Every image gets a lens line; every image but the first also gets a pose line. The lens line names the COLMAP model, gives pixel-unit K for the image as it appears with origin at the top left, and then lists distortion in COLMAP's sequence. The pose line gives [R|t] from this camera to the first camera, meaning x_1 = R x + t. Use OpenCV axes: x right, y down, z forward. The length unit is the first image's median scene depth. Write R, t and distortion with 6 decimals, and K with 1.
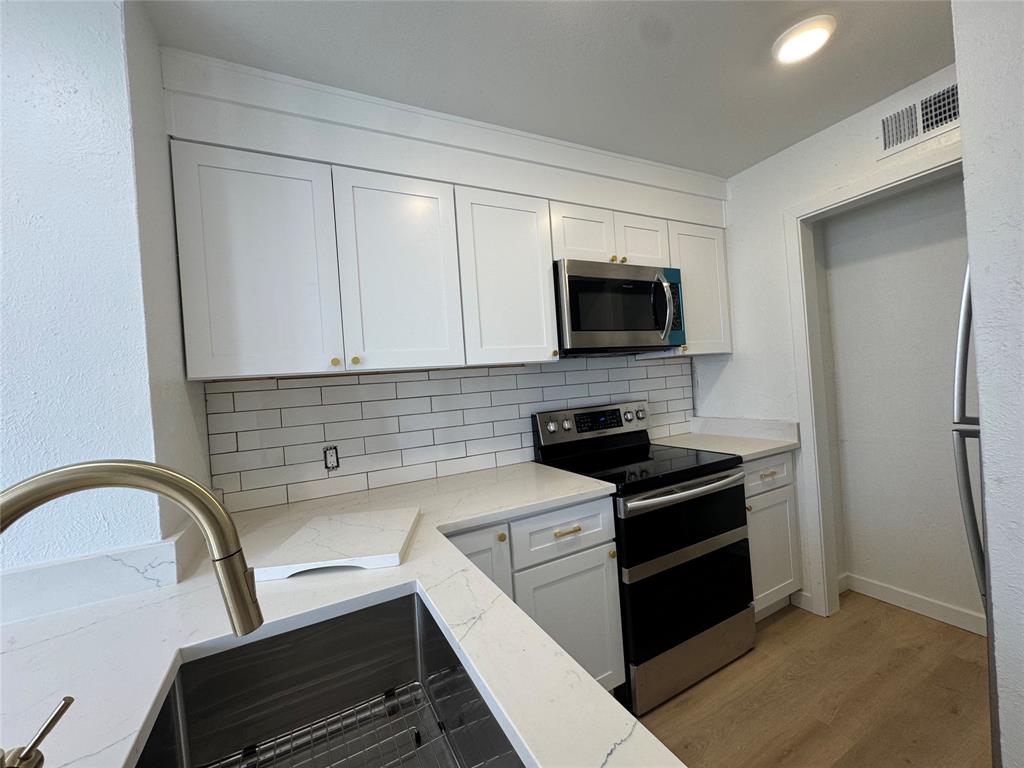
lens RADIAL K [[413.0, 0, 513.3], [0, 413.0, 382.0], [0, 0, 1]] dist [-0.001480, 0.000785]
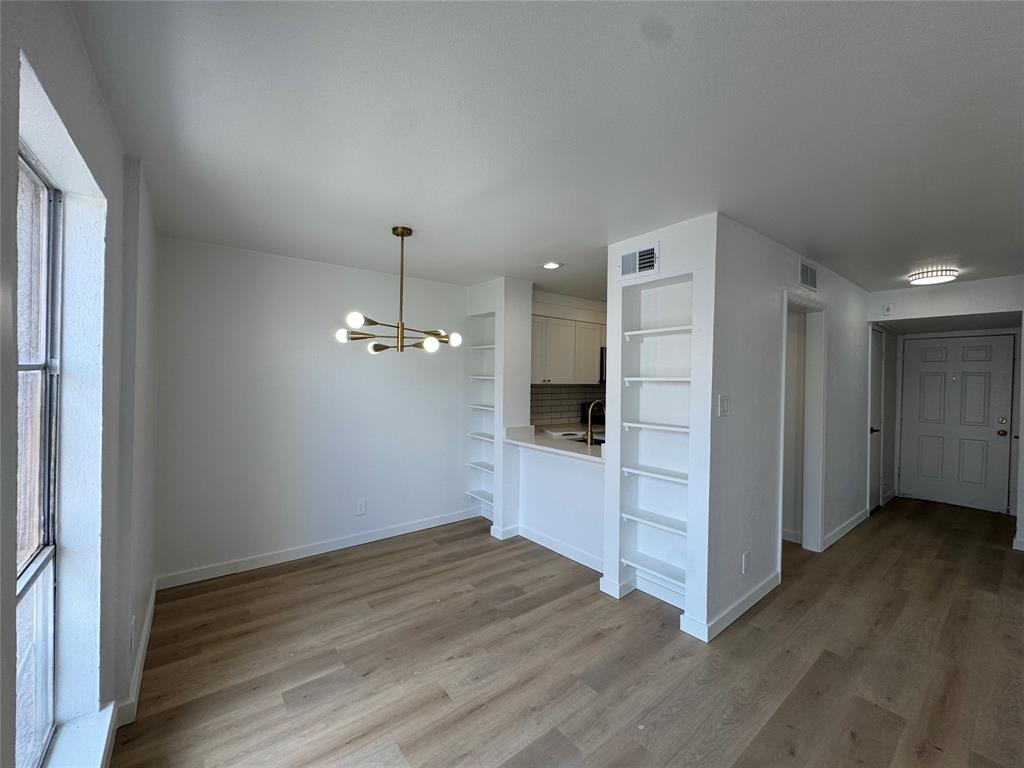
lens RADIAL K [[413.0, 0, 512.3], [0, 413.0, 379.9], [0, 0, 1]] dist [-0.001480, 0.000785]
pose [[0.979745, 0.082487, 0.182472, -0.952071], [-0.081257, 0.996592, -0.014218, 0.006587], [-0.183023, -0.000897, 0.983108, -1.567712]]
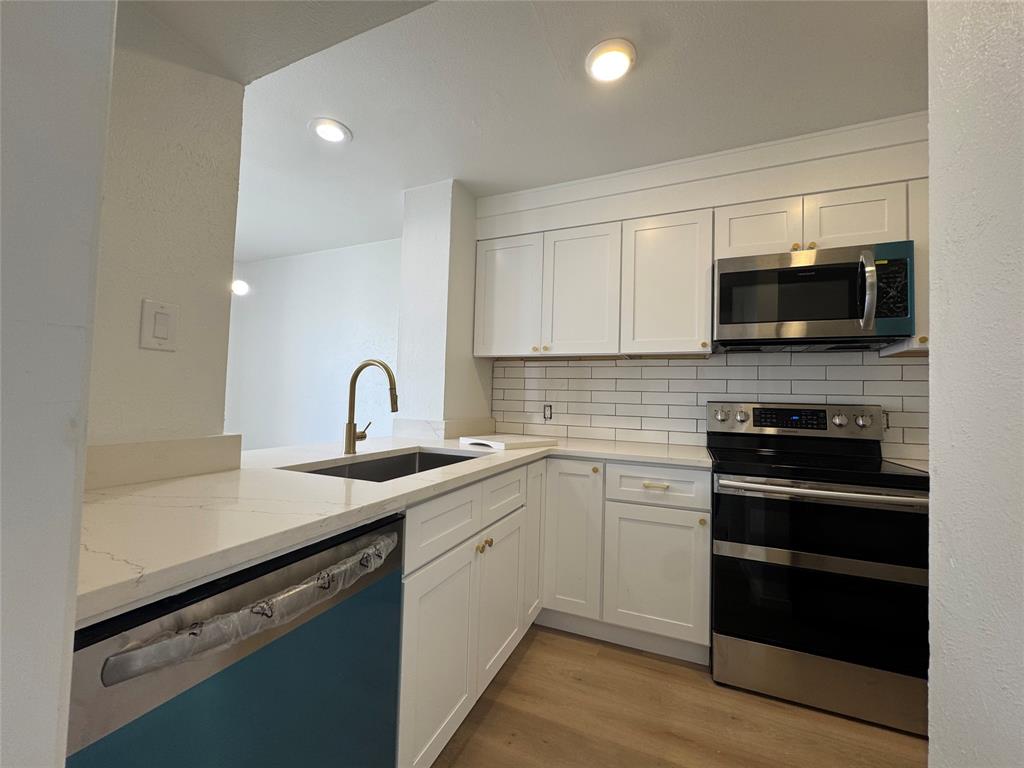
lens RADIAL K [[413.0, 0, 514.6], [0, 413.0, 380.5], [0, 0, 1]] dist [-0.001480, 0.000785]
pose [[0.634915, 0.054357, -0.770668, 0.630398], [-0.075793, 0.997092, 0.007885, 0.055605], [0.768856, 0.053405, 0.637188, -0.101229]]
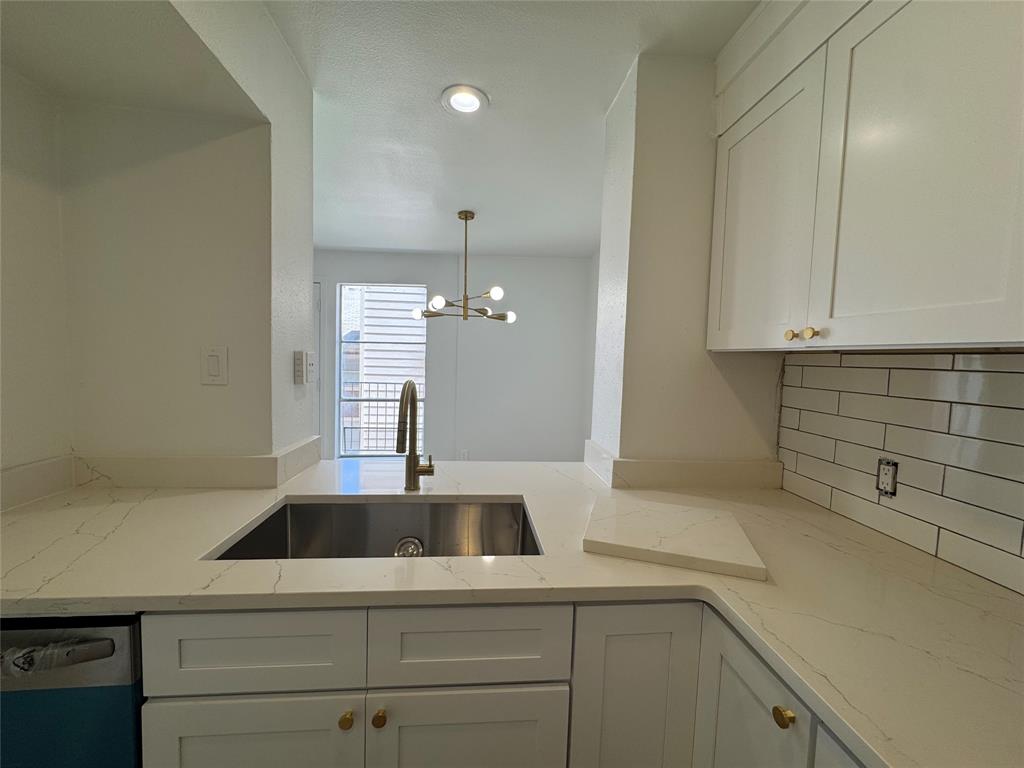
lens RADIAL K [[413.0, 0, 509.8], [0, 413.0, 381.9], [0, 0, 1]] dist [-0.001480, 0.000785]
pose [[-0.374559, 0.113852, -0.920187, 0.342112], [-0.005888, 0.992121, 0.125149, -0.042088], [0.927184, 0.052294, -0.370937, 0.619231]]
